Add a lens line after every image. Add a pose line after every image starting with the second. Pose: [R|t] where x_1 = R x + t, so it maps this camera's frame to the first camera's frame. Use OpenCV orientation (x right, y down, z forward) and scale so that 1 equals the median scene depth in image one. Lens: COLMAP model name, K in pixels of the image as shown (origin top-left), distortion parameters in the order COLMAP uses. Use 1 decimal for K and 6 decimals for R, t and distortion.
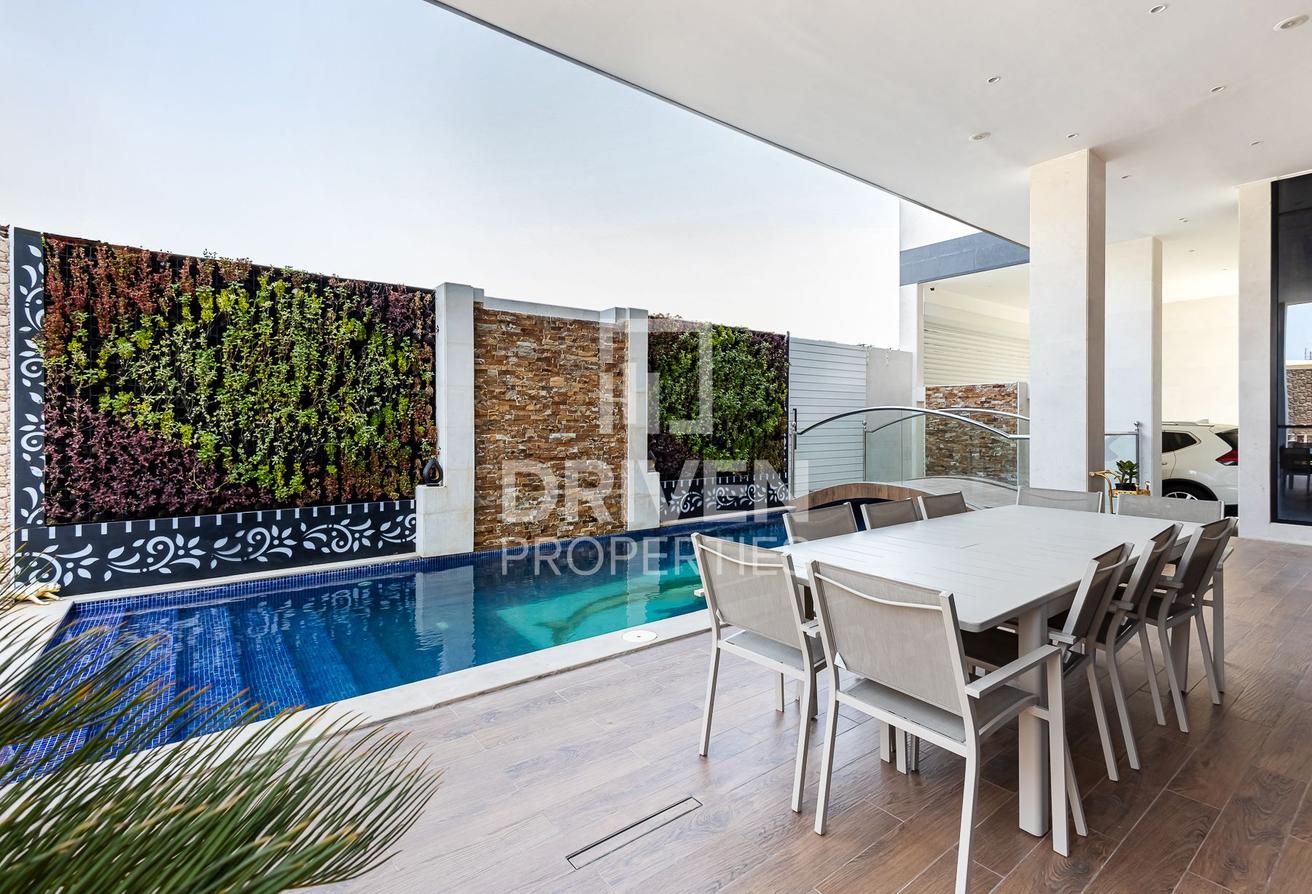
lens RADIAL K [[616.7, 0, 660.8], [0, 616.7, 422.5], [0, 0, 1]] dist [0.003667, -0.000947]
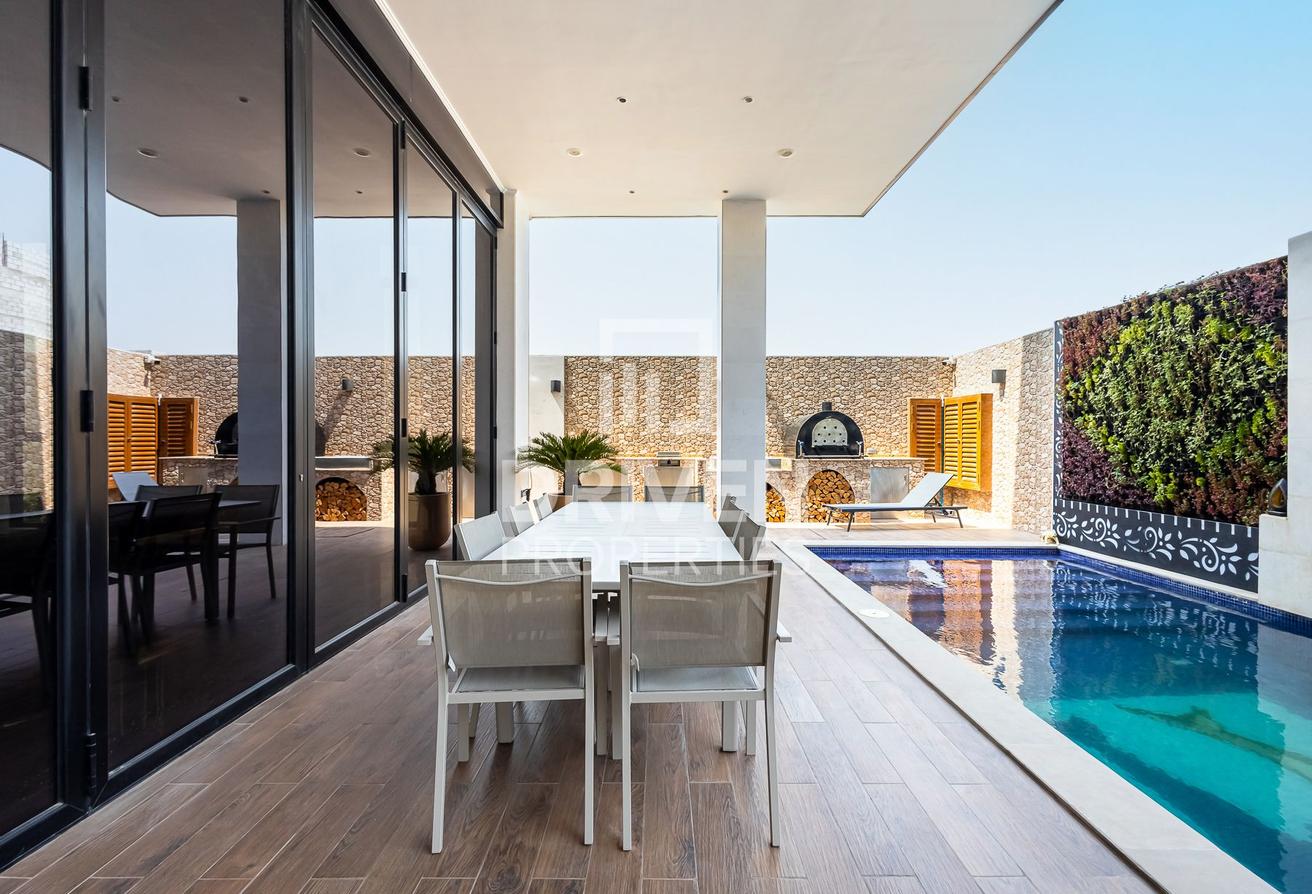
lens RADIAL K [[619.2, 0, 656.0], [0, 619.2, 447.0], [0, 0, 1]] dist [0.005092, -0.000857]
pose [[-0.631880, 0.007726, -0.775028, 0.835080], [0.002565, 0.999966, 0.007878, 0.013217], [0.775062, 0.002990, -0.631878, 1.059847]]
